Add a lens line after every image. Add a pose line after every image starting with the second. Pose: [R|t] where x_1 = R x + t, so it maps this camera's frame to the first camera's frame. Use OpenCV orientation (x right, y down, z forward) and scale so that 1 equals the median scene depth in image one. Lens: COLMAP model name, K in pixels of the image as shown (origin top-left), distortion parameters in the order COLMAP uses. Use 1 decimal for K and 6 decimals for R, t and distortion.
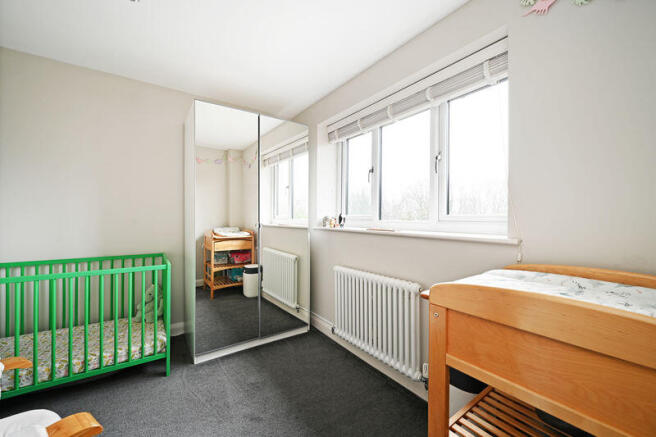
lens RADIAL K [[256.3, 0, 322.4], [0, 256.3, 218.8], [0, 0, 1]] dist [-0.002007, 0.000216]
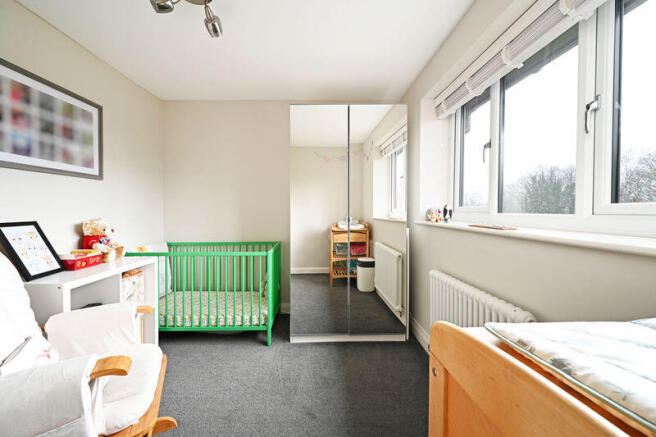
lens RADIAL K [[256.3, 0, 323.3], [0, 256.3, 215.1], [0, 0, 1]] dist [-0.002007, 0.000216]
pose [[0.832207, 0.000652, -0.554465, 0.210205], [0.008502, 0.999867, 0.013936, -0.003733], [0.554400, -0.016312, 0.832090, 0.135234]]
